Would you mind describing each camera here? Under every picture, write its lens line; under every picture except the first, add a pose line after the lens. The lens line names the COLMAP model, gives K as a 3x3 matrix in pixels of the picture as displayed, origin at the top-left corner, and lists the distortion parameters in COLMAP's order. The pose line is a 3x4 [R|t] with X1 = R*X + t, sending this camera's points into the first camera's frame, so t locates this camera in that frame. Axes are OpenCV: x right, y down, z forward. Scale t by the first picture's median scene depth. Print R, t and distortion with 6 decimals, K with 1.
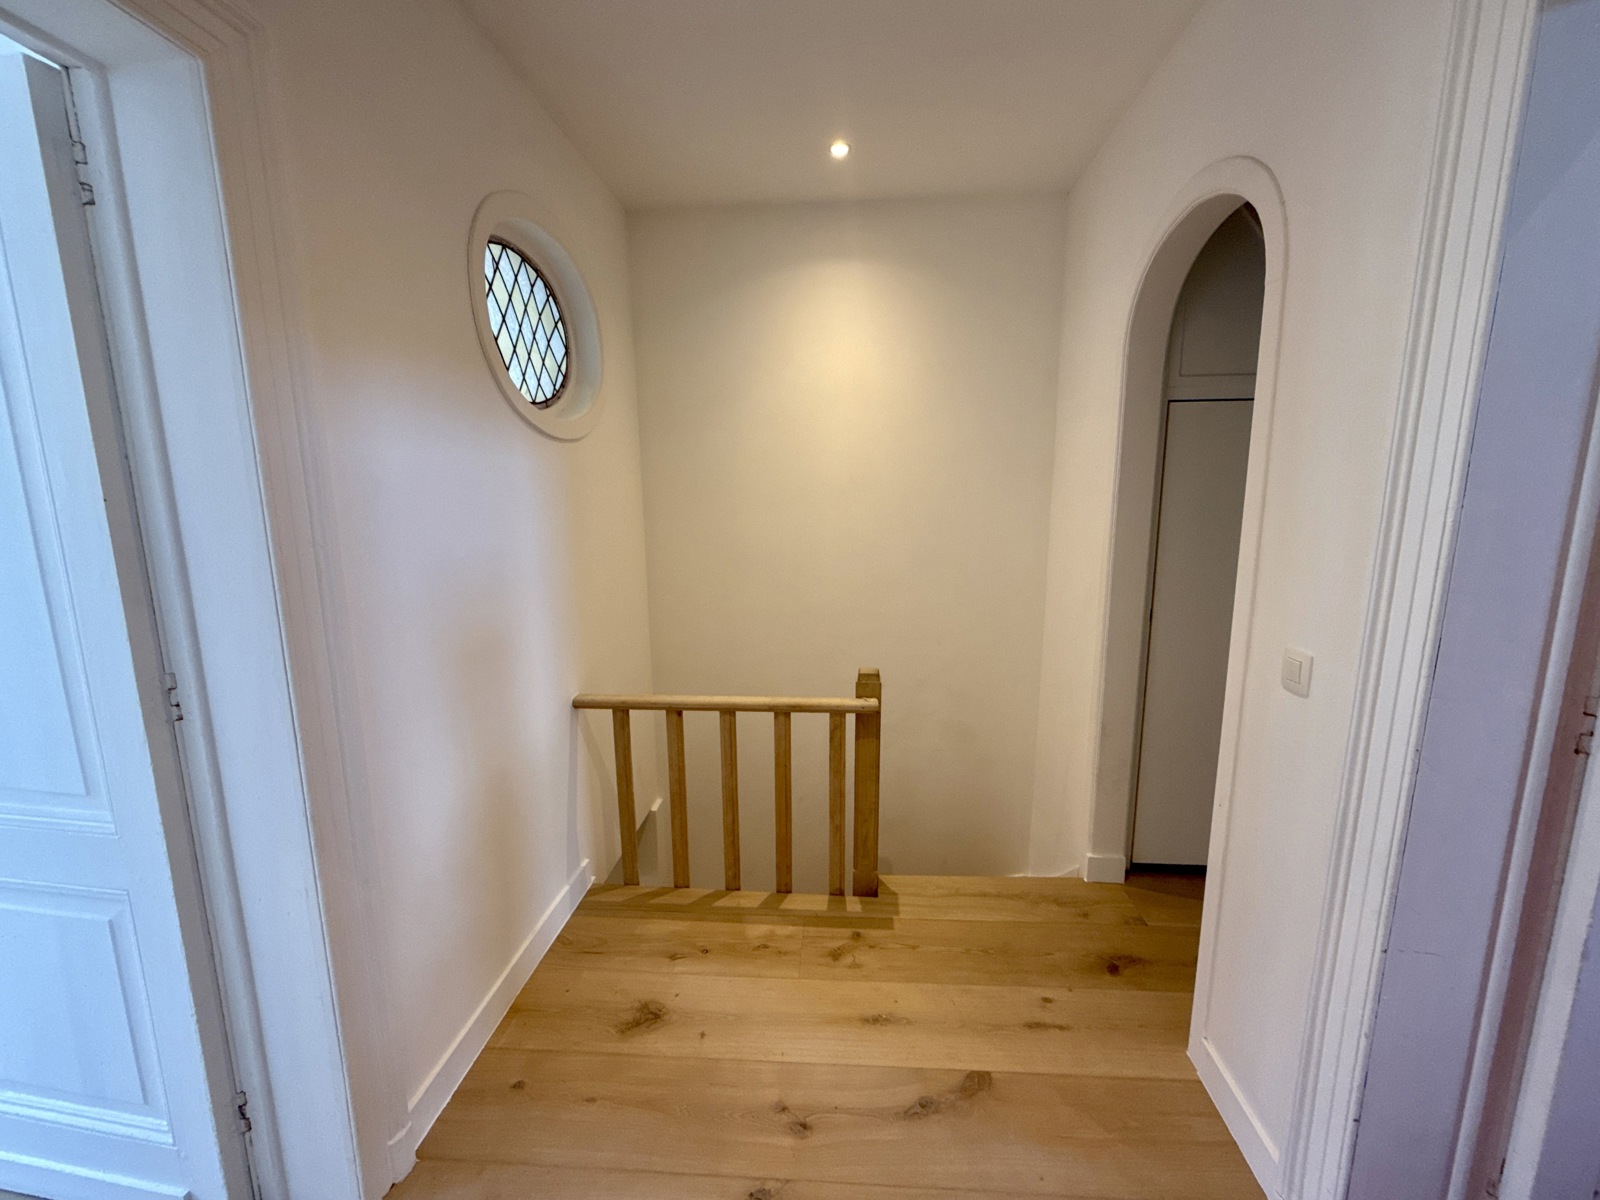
lens RADIAL K [[661.2, 0, 800.0], [0, 661.2, 600.0], [0, 0, 1]] dist [0.000210, -0.000110]
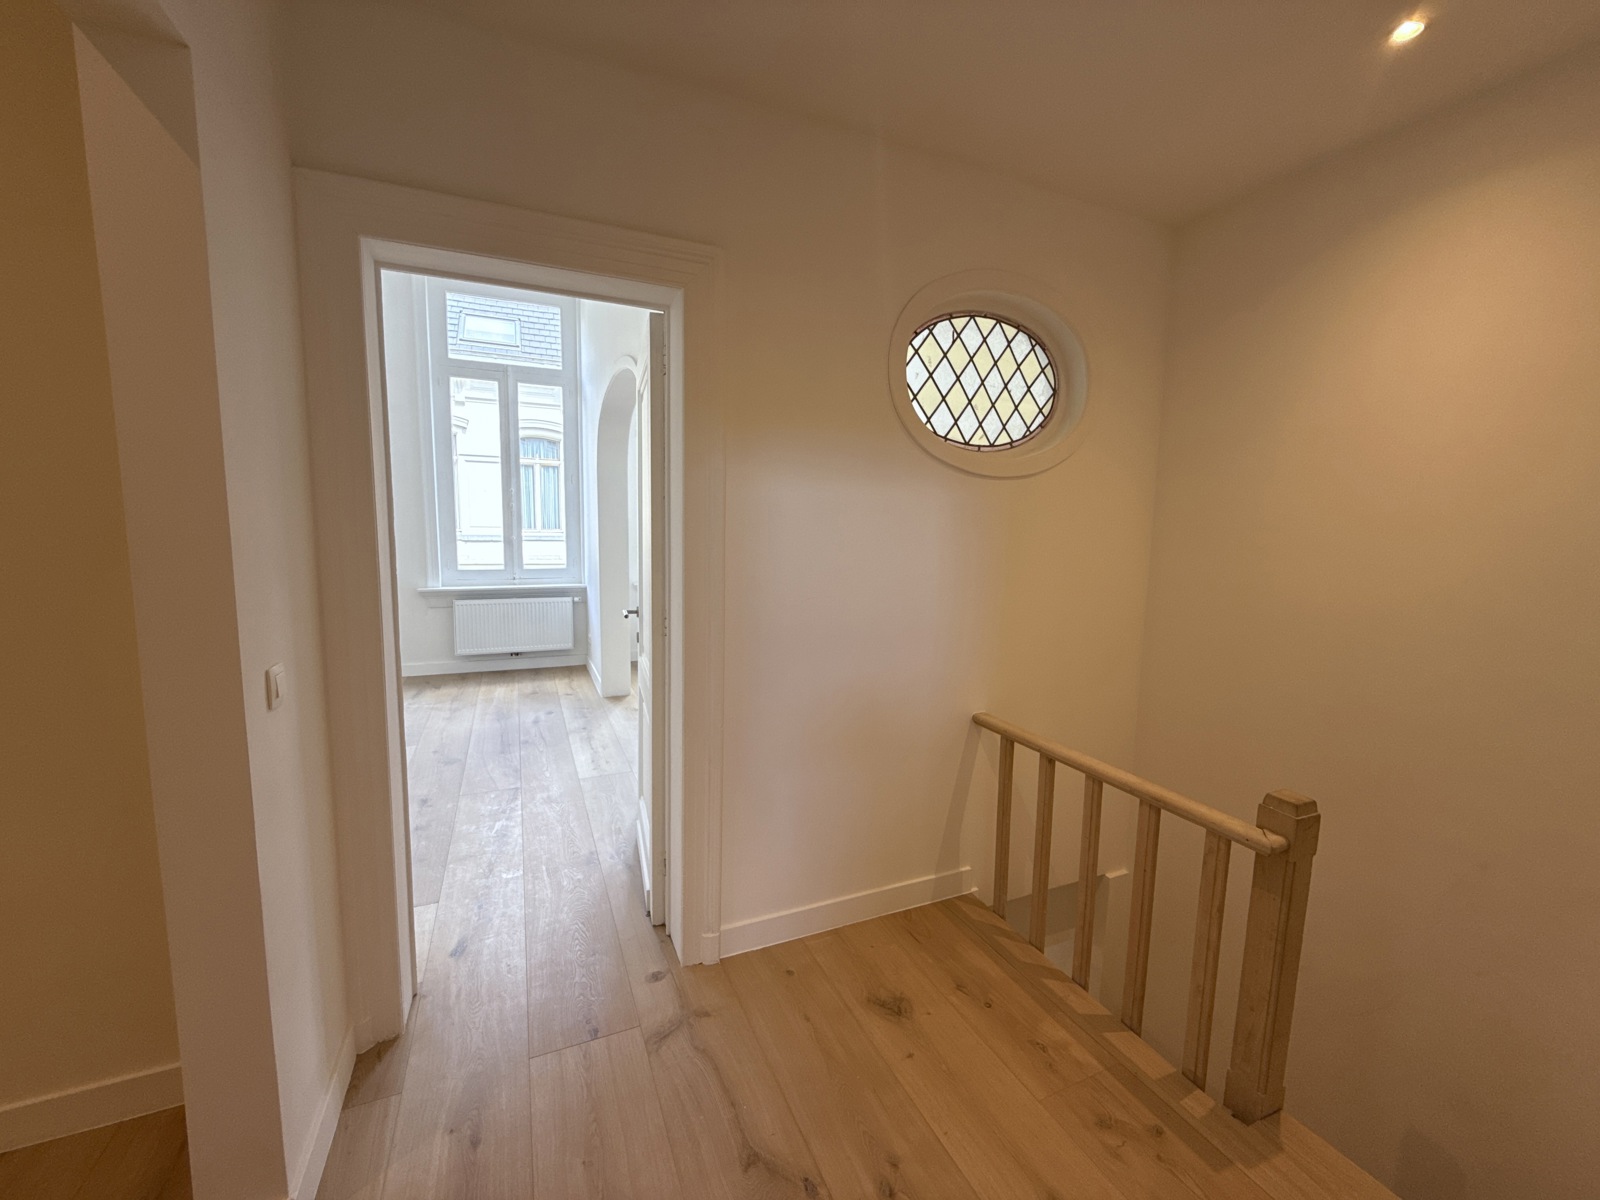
lens RADIAL K [[637.7, 0, 804.4], [0, 637.7, 601.9], [0, 0, 1]] dist [-0.001666, 0.000002]
pose [[0.467672, 0.125620, -0.874930, 0.424208], [-0.170060, 0.984144, 0.050400, -0.038117], [0.867388, 0.125220, 0.481620, 0.235187]]
